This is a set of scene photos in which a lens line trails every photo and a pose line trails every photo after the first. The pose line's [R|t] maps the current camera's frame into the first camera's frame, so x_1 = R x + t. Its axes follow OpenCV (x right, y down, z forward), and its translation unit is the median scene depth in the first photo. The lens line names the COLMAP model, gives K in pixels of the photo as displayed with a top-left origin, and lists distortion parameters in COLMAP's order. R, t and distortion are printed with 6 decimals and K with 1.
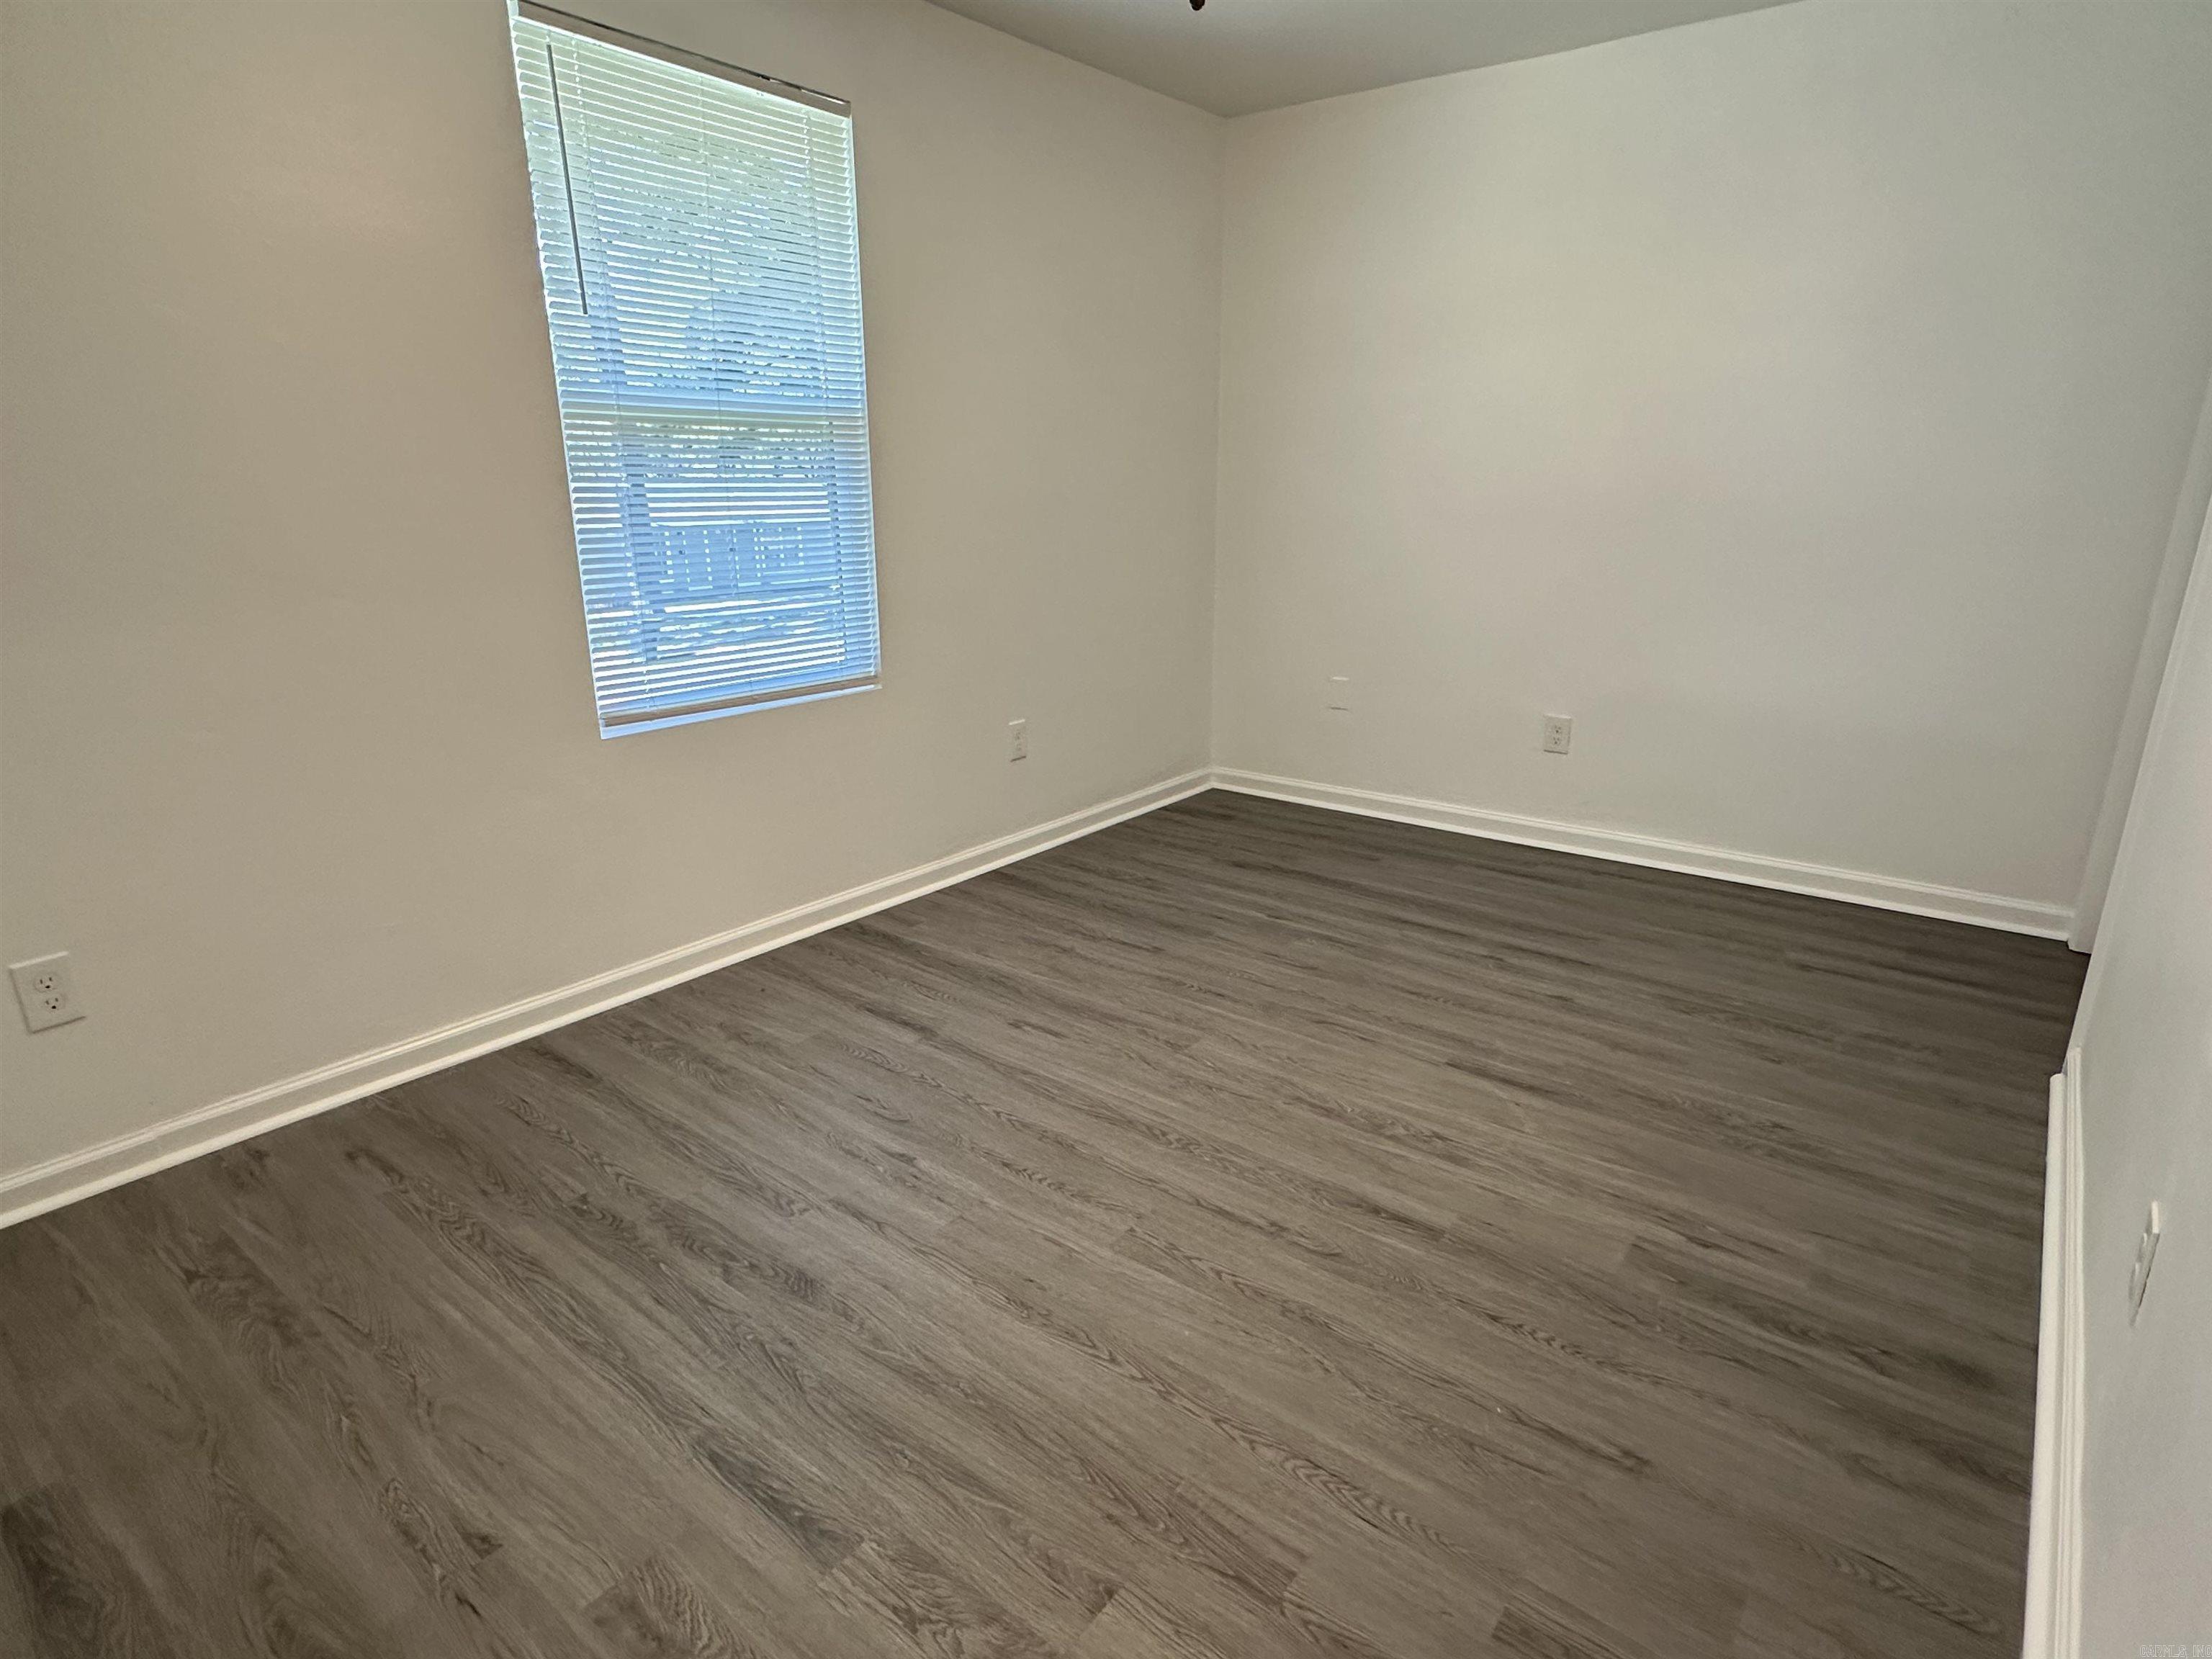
lens RADIAL K [[1195.4, 0, 1105.4], [0, 1195.4, 829.2], [0, 0, 1]] dist [-0.007528, 0.002773]
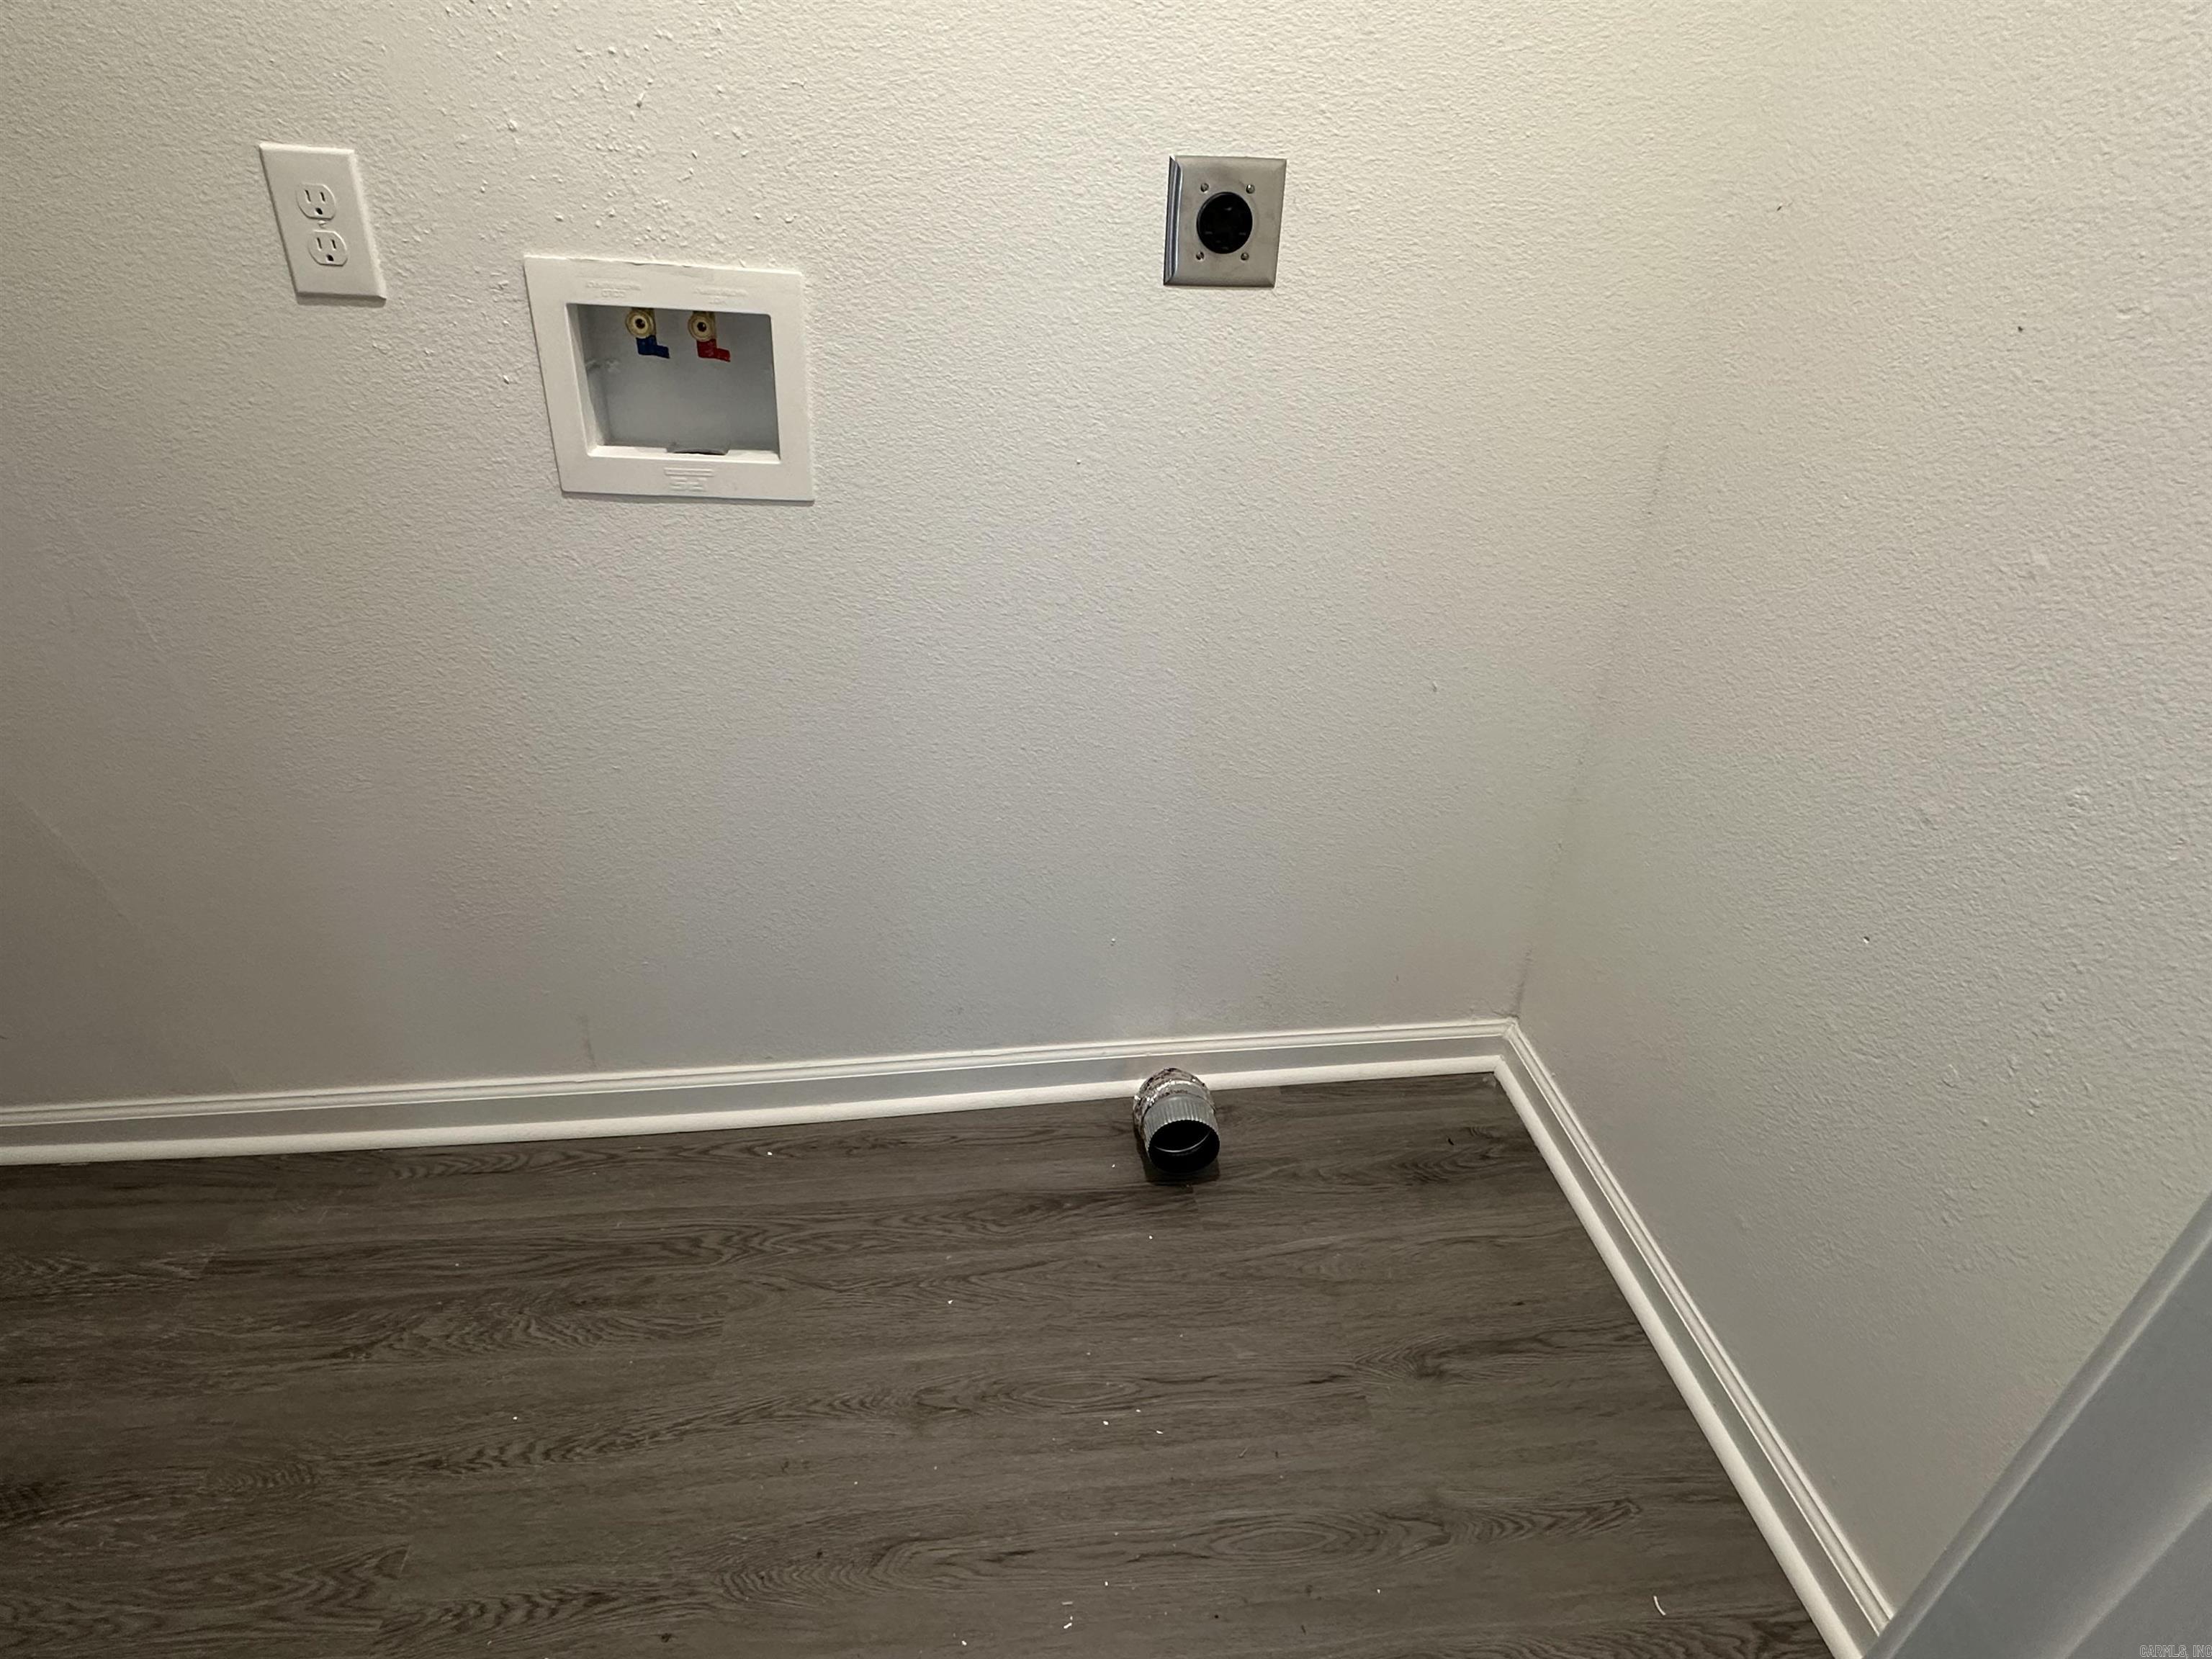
lens RADIAL K [[1174.4, 0, 1103.5], [0, 1174.4, 830.6], [0, 0, 1]] dist [-0.004975, -0.001428]
pose [[-0.682340, 0.340591, -0.646846, 0.353560], [-0.238558, 0.732655, 0.637422, -0.438657], [0.691015, 0.589248, -0.418669, 1.517589]]
